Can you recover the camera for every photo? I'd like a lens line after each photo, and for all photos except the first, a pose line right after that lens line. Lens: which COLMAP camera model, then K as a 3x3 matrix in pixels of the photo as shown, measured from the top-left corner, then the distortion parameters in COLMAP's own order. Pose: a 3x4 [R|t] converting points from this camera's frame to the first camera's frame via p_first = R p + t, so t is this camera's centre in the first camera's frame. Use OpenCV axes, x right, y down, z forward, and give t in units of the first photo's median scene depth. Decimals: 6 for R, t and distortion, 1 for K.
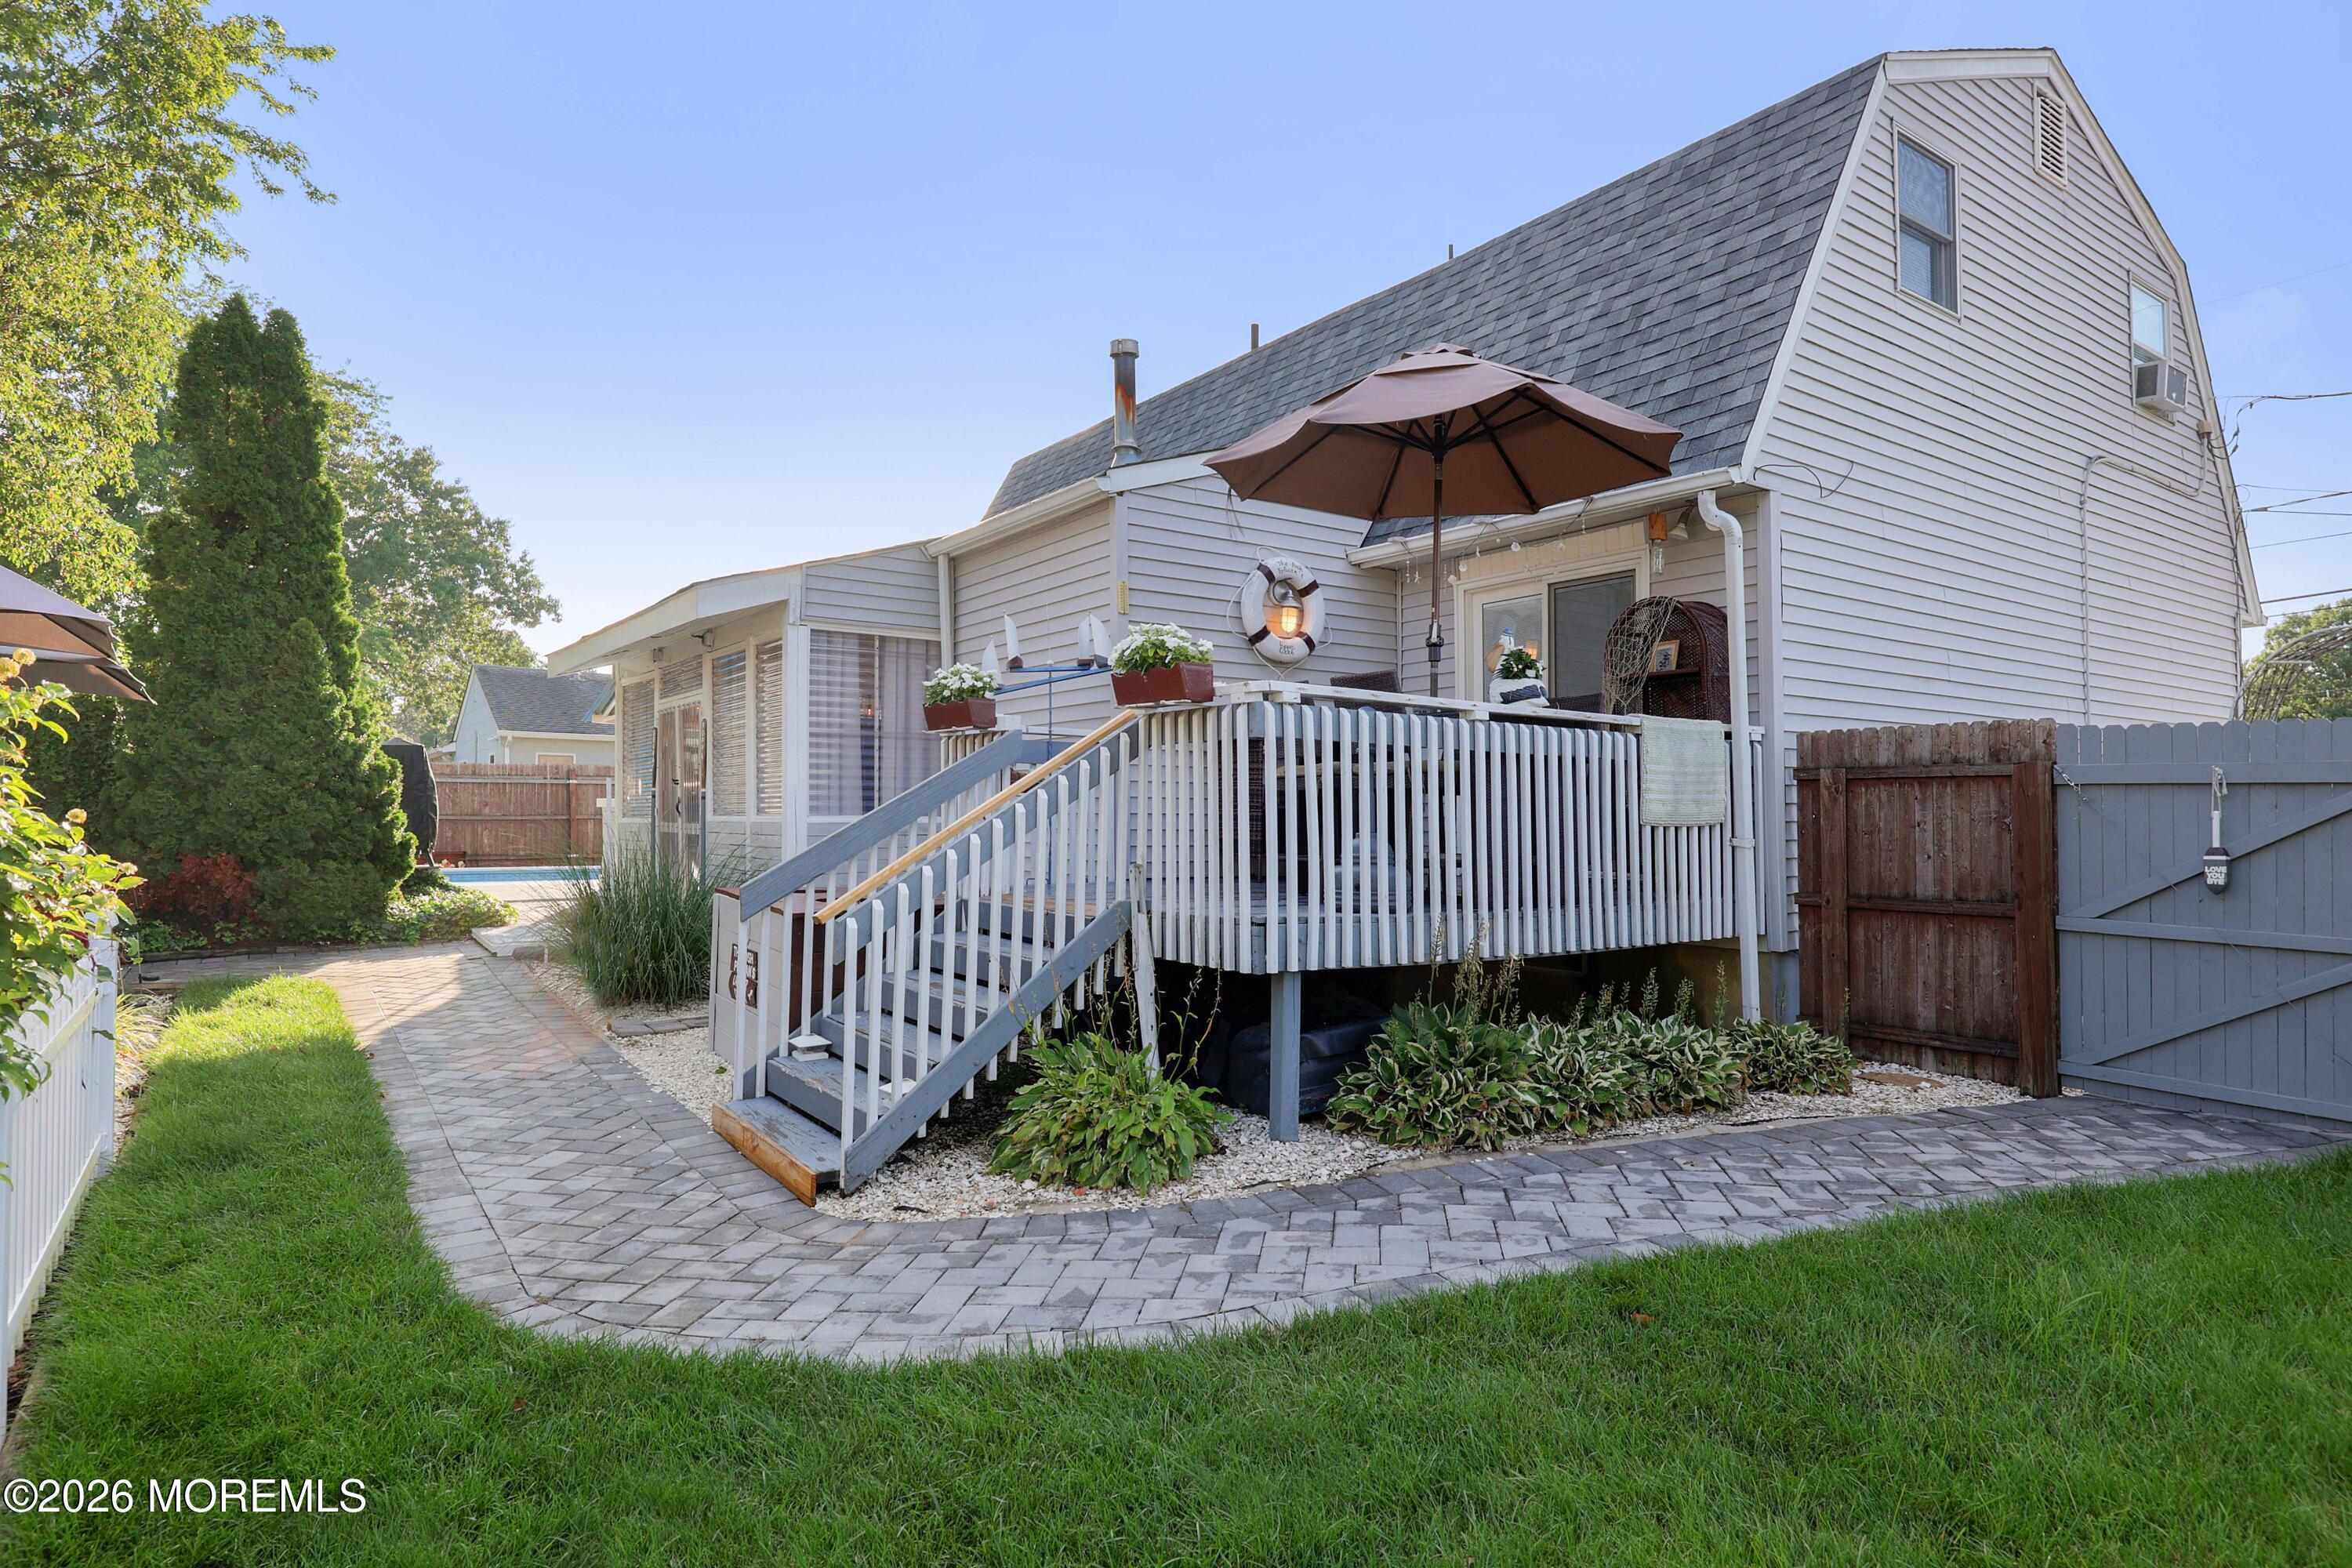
lens RADIAL K [[1310.0, 0, 1176.0], [0, 1310.0, 784.0], [0, 0, 1]] dist [0.017679, 0.000662]
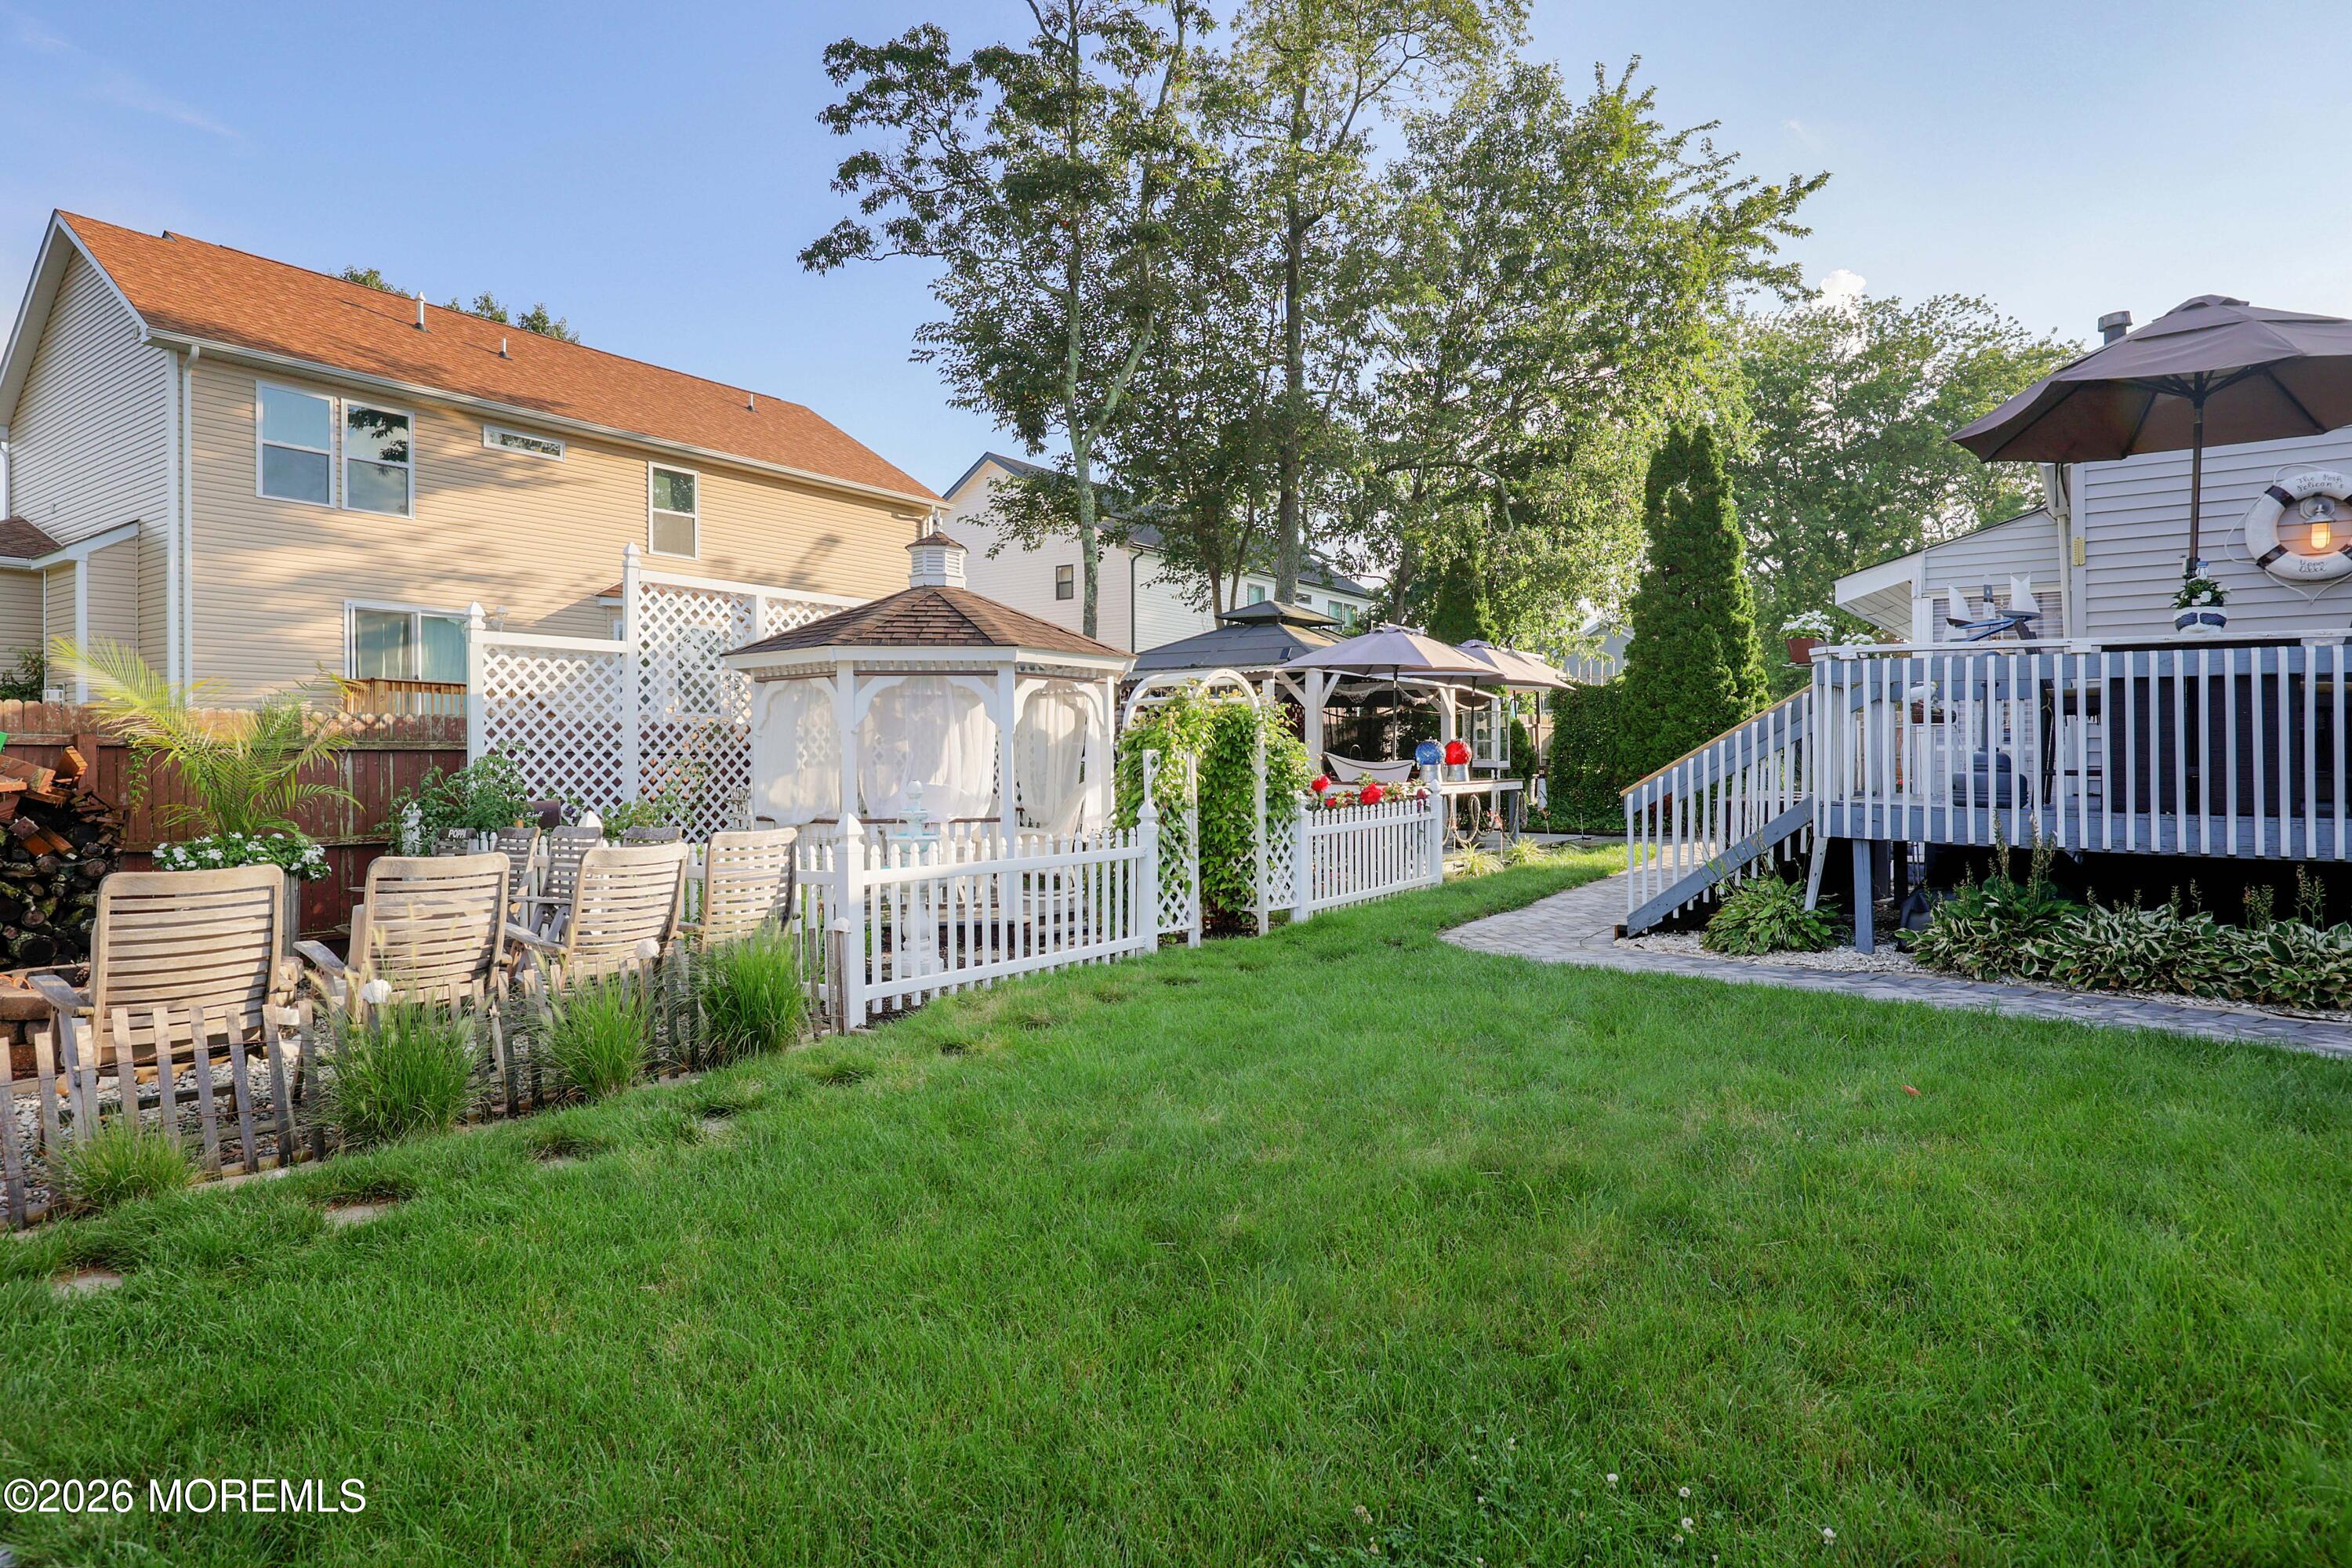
lens RADIAL K [[1310.0, 0, 1176.0], [0, 1310.0, 784.0], [0, 0, 1]] dist [0.017679, 0.000662]
pose [[0.335438, 0.013609, -0.941964, 0.794179], [0.019069, 0.999593, 0.021232, 0.023725], [0.941869, -0.025084, 0.335041, -0.148486]]
